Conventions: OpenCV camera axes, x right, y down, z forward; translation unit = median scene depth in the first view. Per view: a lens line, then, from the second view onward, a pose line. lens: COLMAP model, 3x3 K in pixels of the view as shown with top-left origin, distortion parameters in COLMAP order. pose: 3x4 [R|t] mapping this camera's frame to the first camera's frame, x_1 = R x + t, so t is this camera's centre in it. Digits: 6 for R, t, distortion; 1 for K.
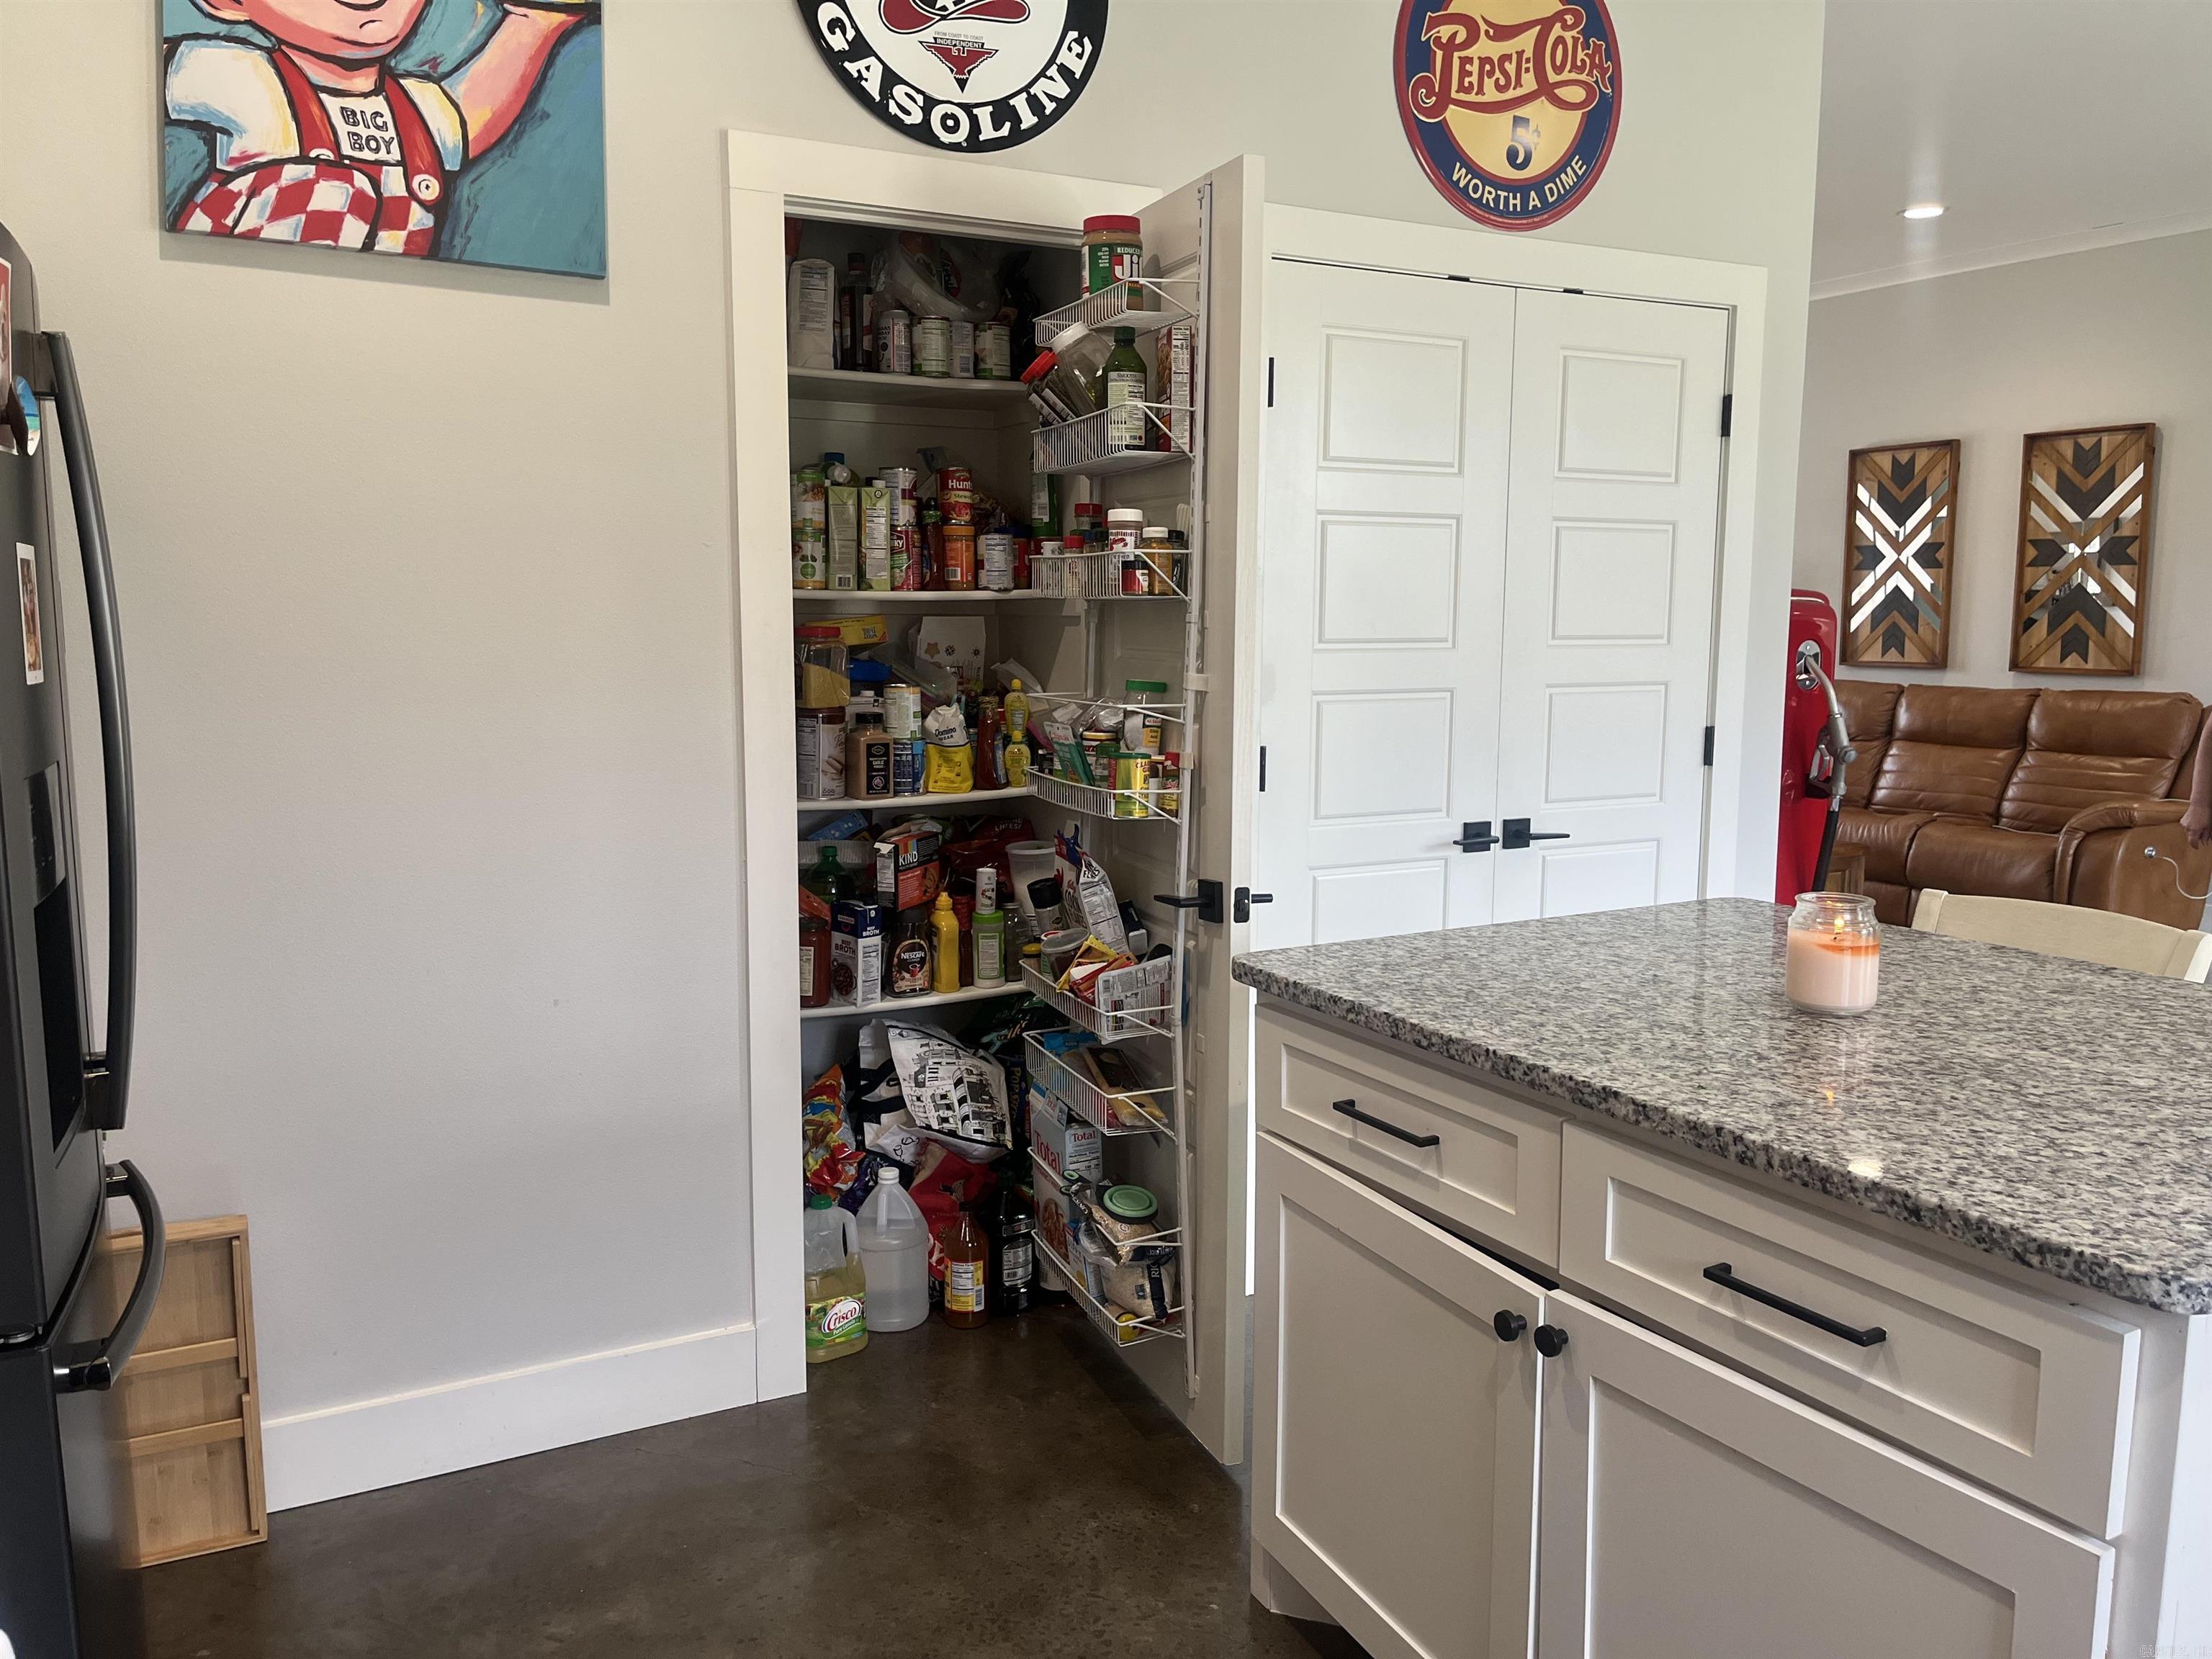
lens RADIAL K [[1669.2, 0, 1089.1], [0, 1669.2, 826.3], [0, 0, 1]] dist [0.082194, -0.114818]
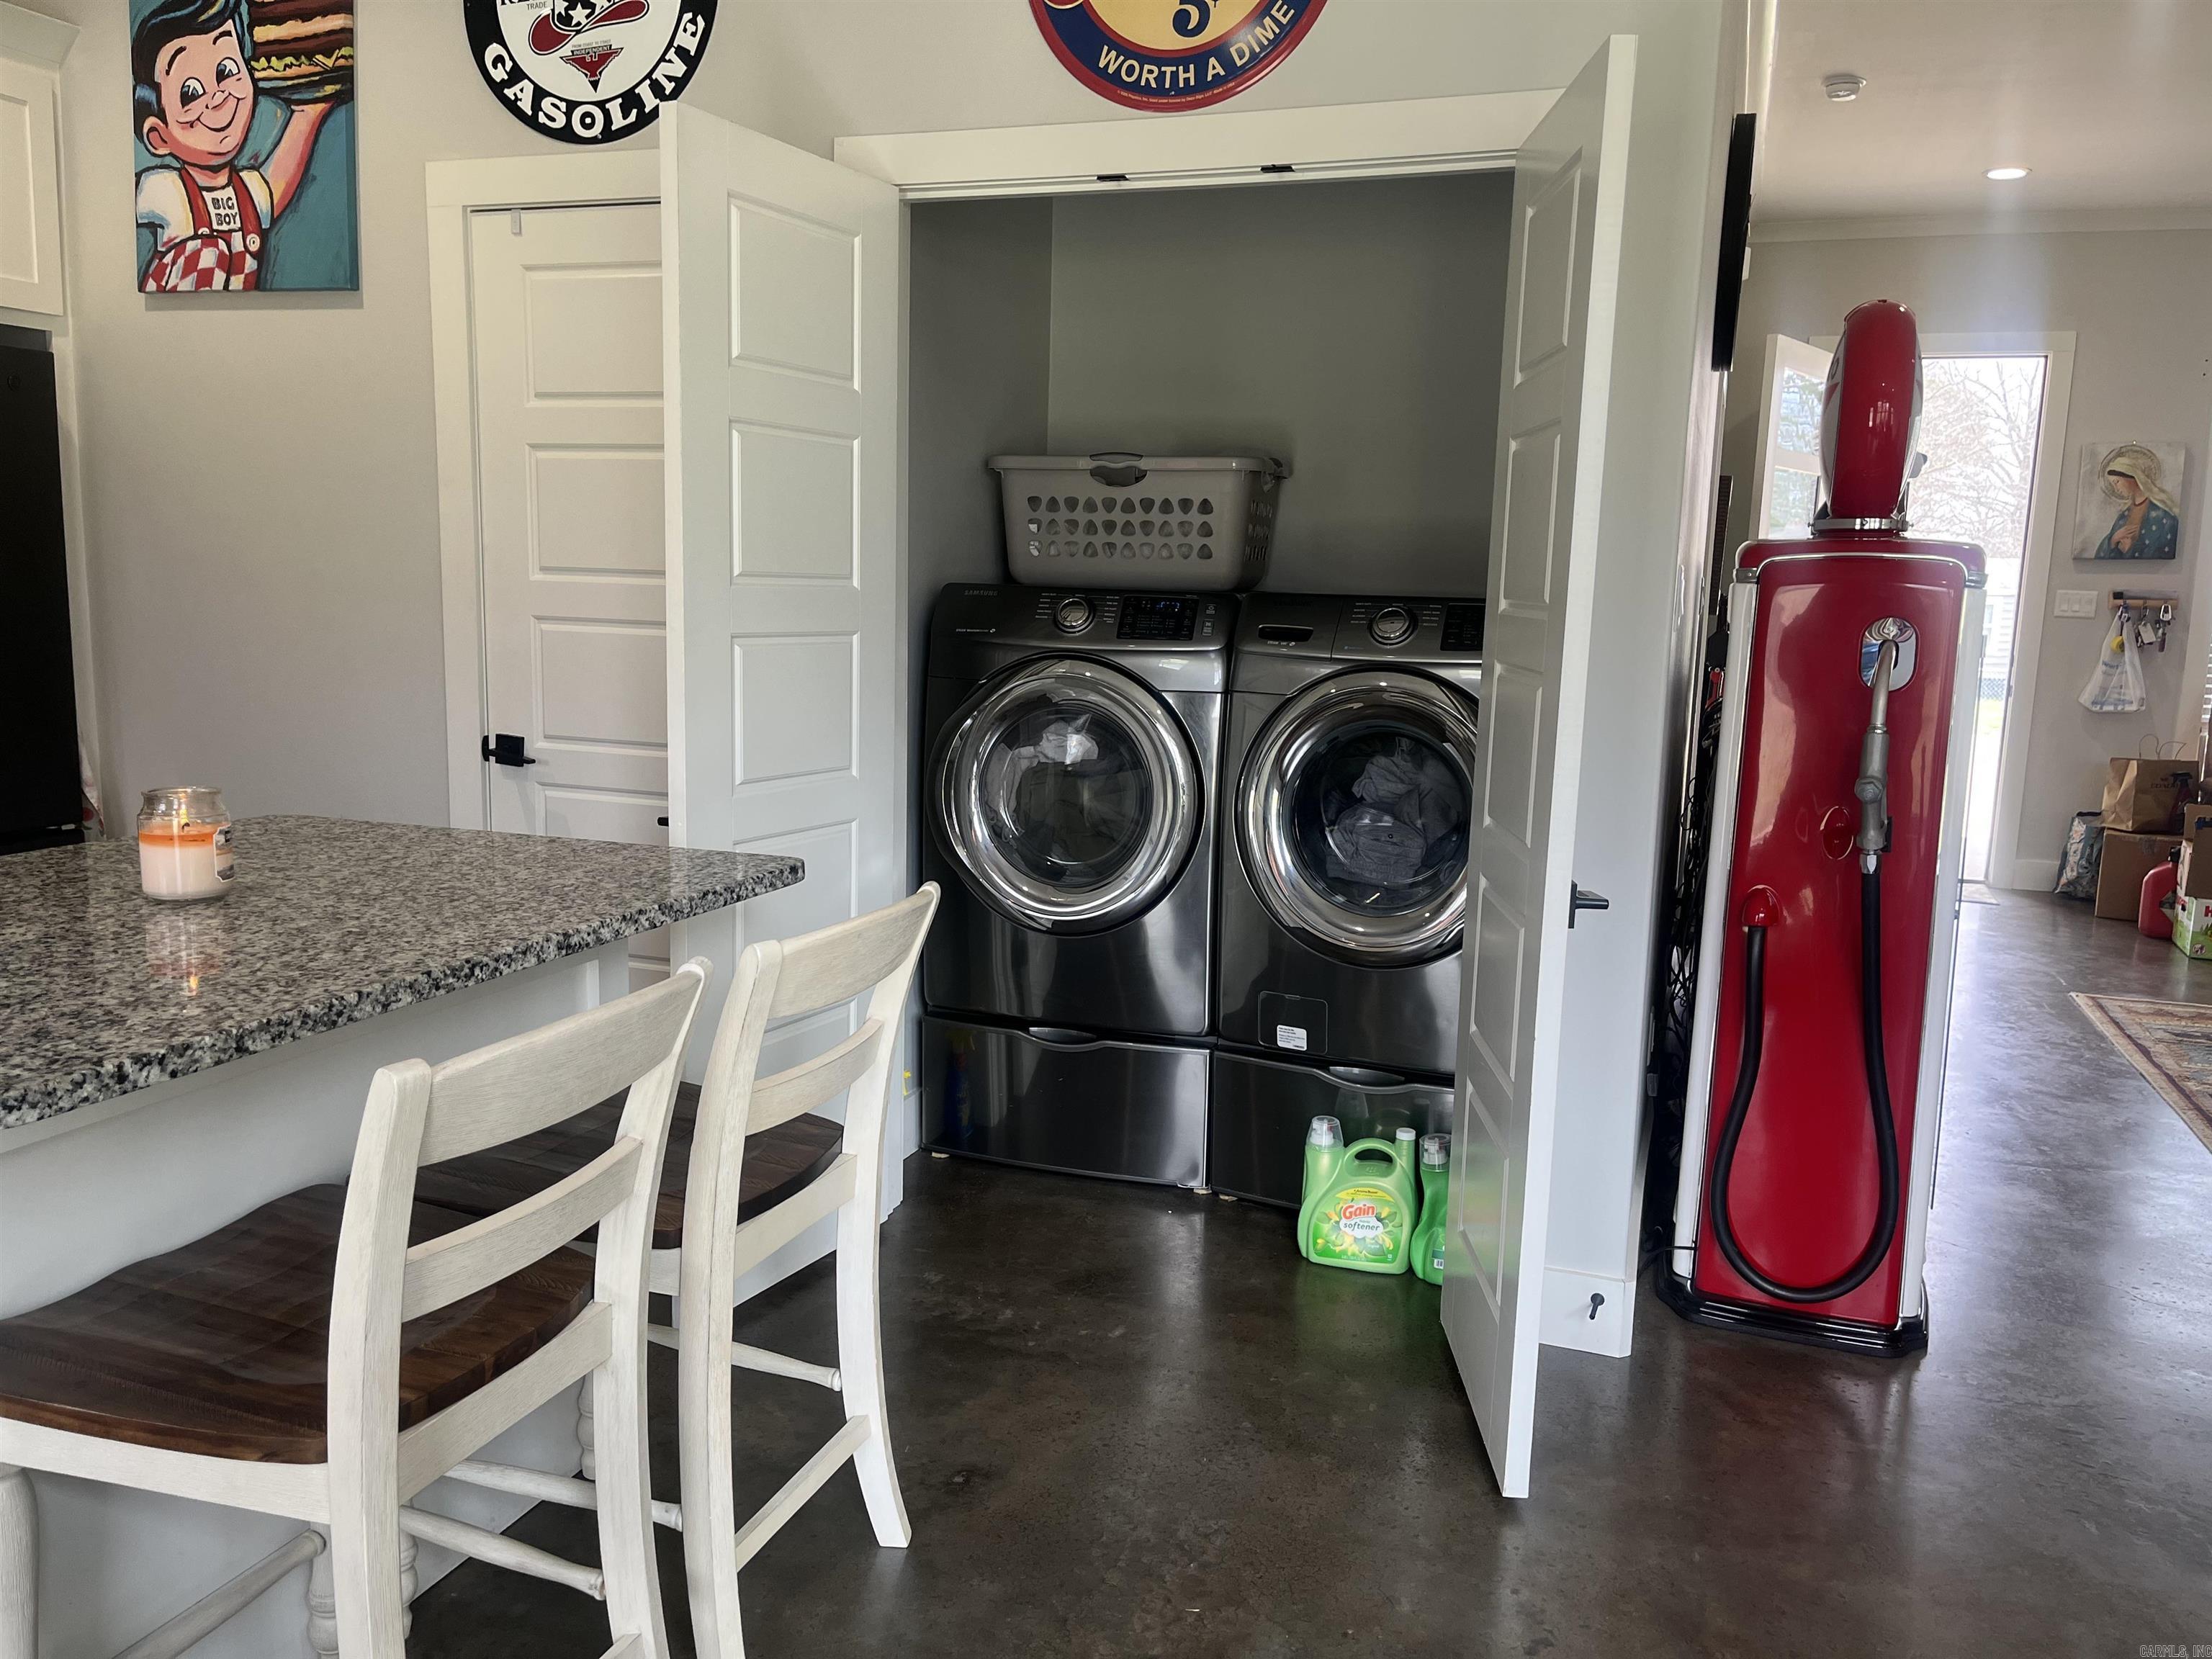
lens RADIAL K [[1669.2, 0, 1116.1], [0, 1669.2, 840.1], [0, 0, 1]] dist [0.082194, -0.114818]
pose [[0.677905, 0.131648, -0.723266, 0.902003], [-0.120417, 0.990432, 0.067412, -0.038206], [0.725221, 0.041395, 0.687271, 0.400251]]
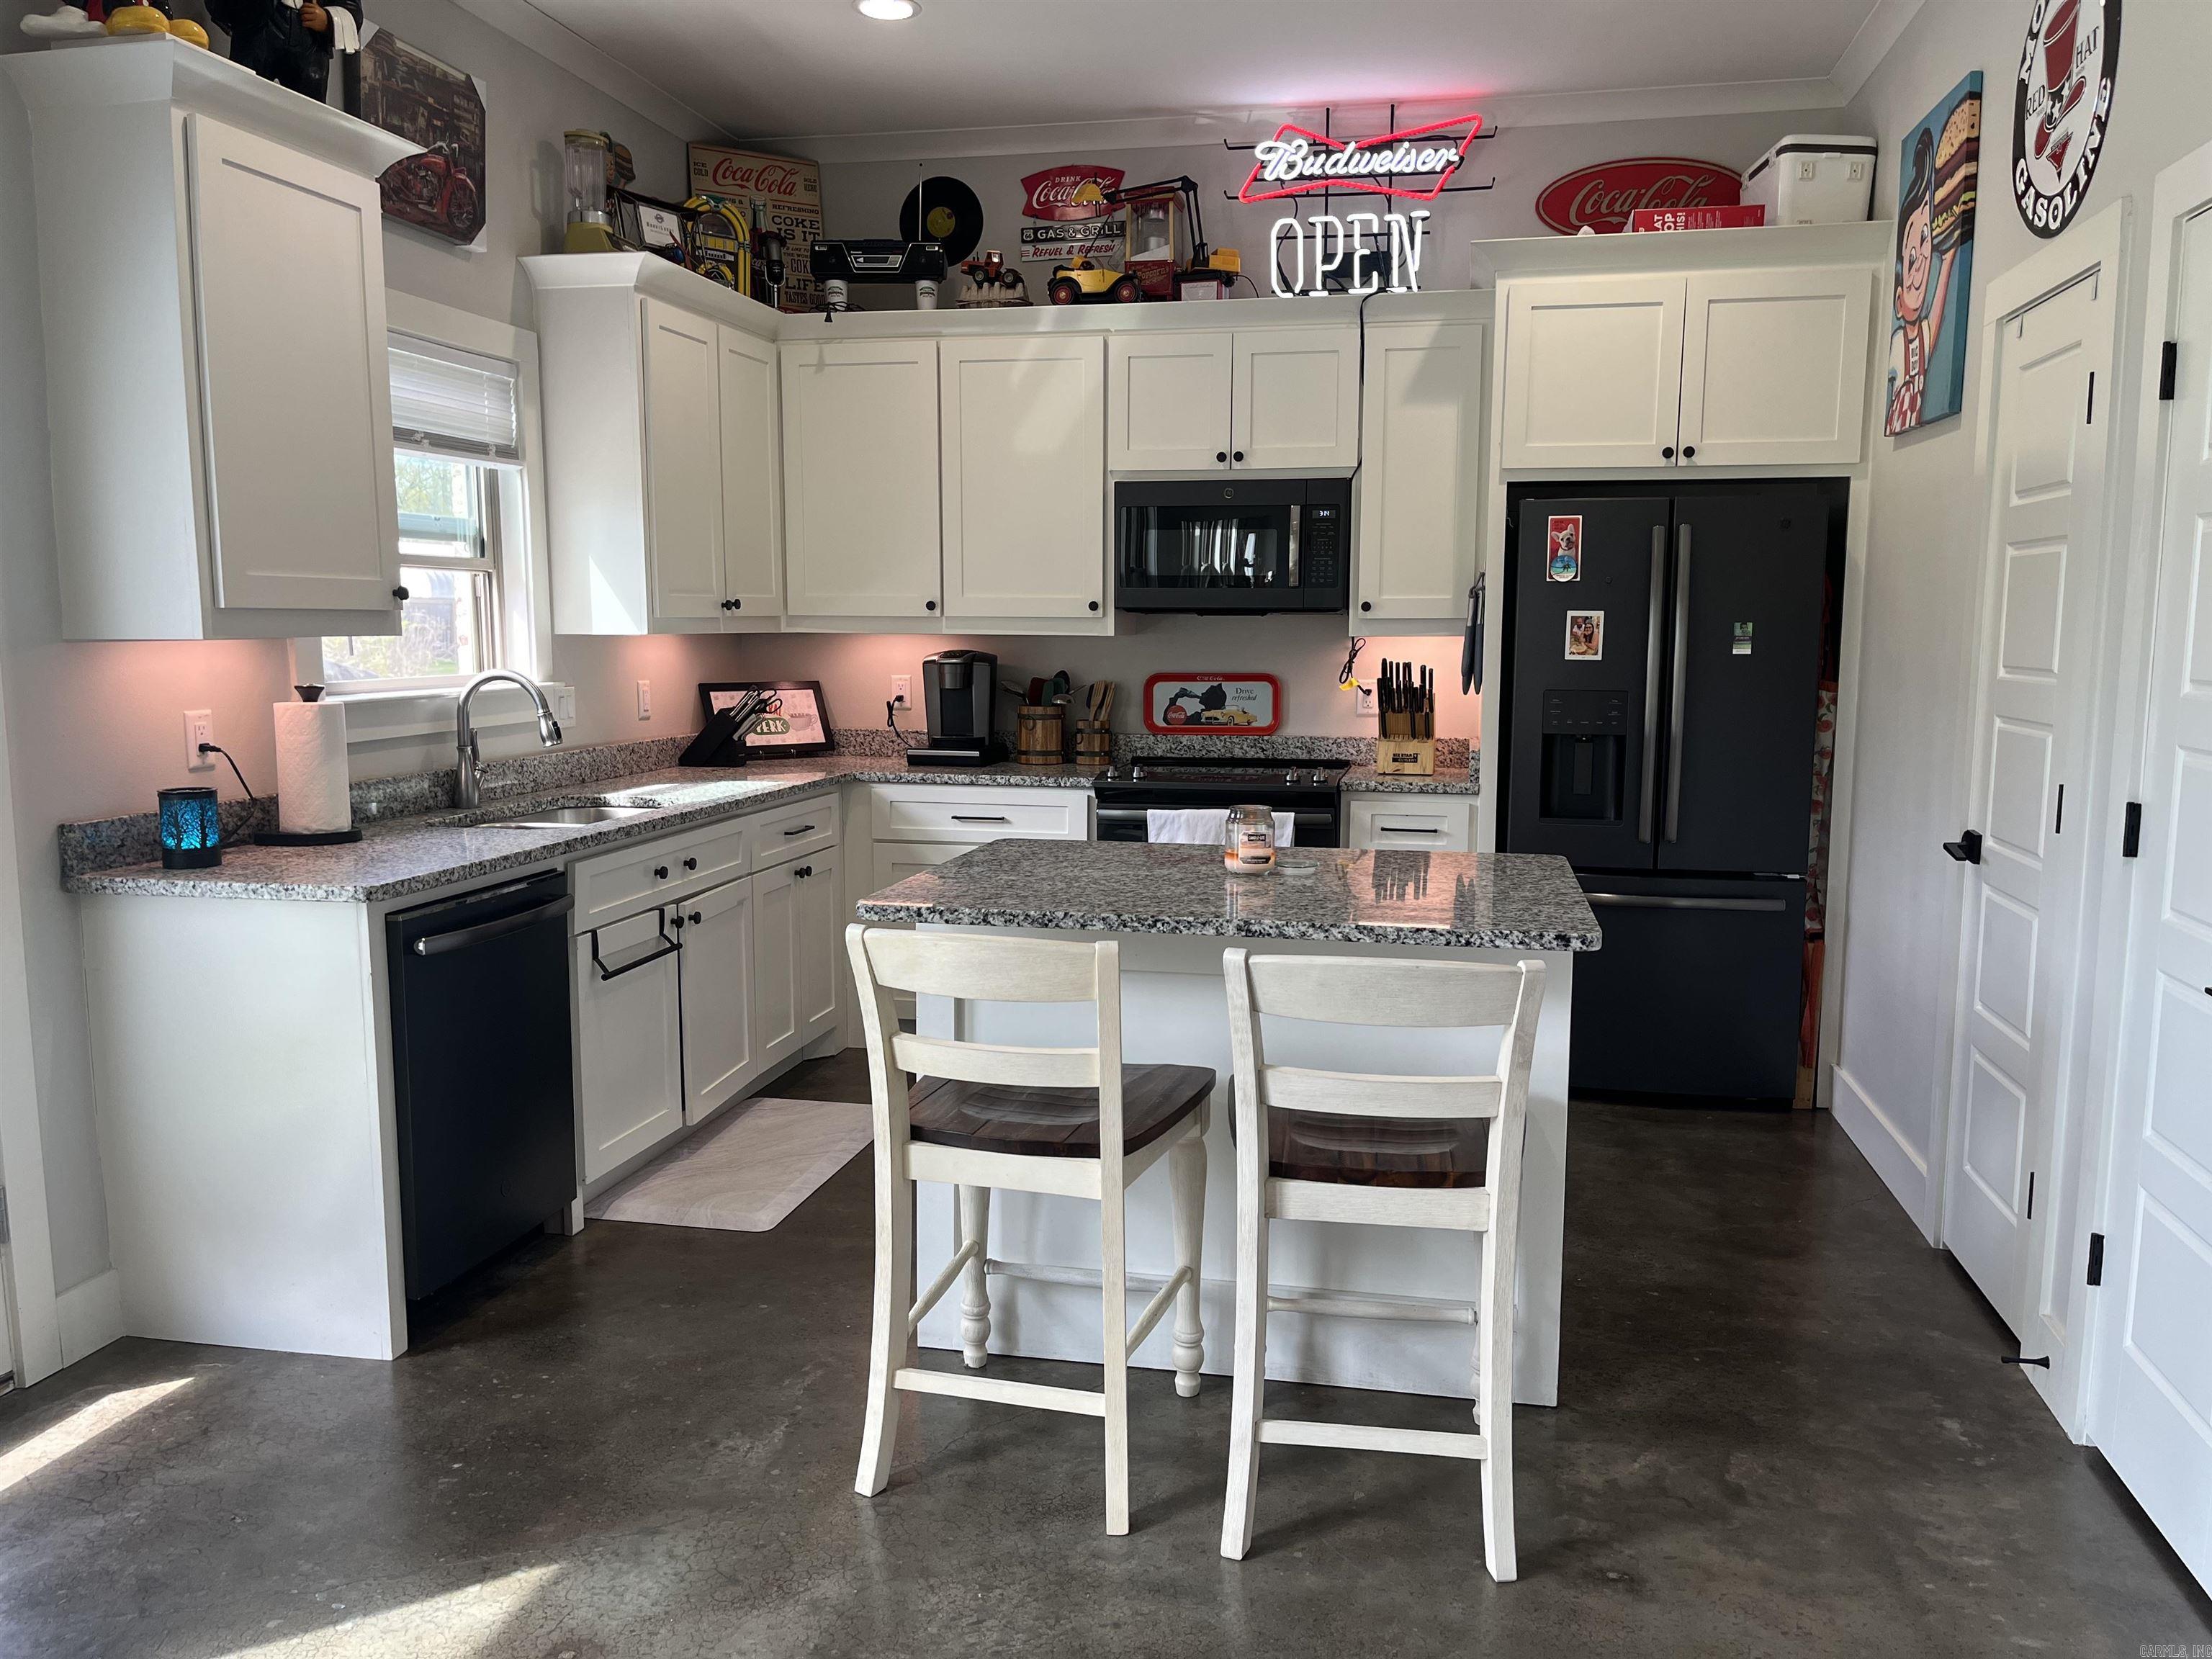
lens RADIAL K [[1669.2, 0, 1115.2], [0, 1669.2, 834.2], [0, 0, 1]] dist [0.082194, -0.114818]
pose [[-0.633182, 0.093085, -0.768385, 1.033338], [-0.104558, 0.973355, 0.204077, -0.145928], [0.766908, 0.209559, -0.606578, 1.080191]]
